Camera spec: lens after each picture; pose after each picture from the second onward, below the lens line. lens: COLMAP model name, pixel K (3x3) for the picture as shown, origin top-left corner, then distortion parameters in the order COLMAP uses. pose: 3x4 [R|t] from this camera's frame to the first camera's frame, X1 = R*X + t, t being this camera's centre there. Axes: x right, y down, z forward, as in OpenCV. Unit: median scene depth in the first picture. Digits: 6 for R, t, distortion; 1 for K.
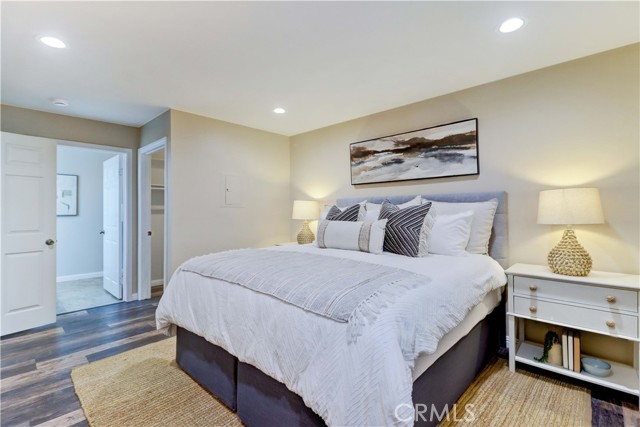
lens RADIAL K [[303.1, 0, 322.0], [0, 303.1, 215.8], [0, 0, 1]] dist [0.000185, -0.000984]
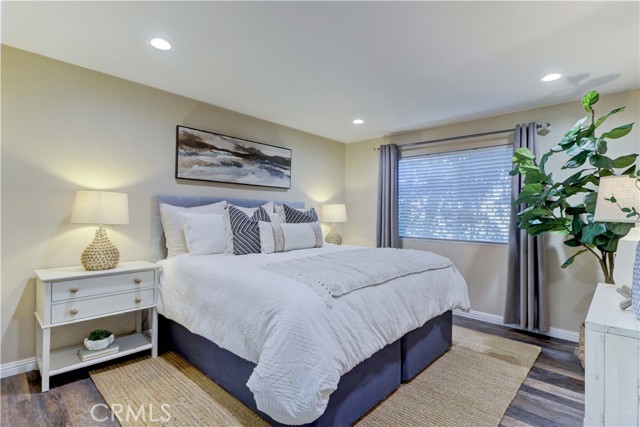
lens RADIAL K [[276.1, 0, 320.0], [0, 276.1, 213.5], [0, 0, 1]] dist [-0.001185, -0.000126]
pose [[0.003571, 0.004196, 0.999985, -0.641631], [0.002090, 0.999989, -0.004203, -0.008749], [-0.999991, 0.002105, 0.003562, 0.672032]]
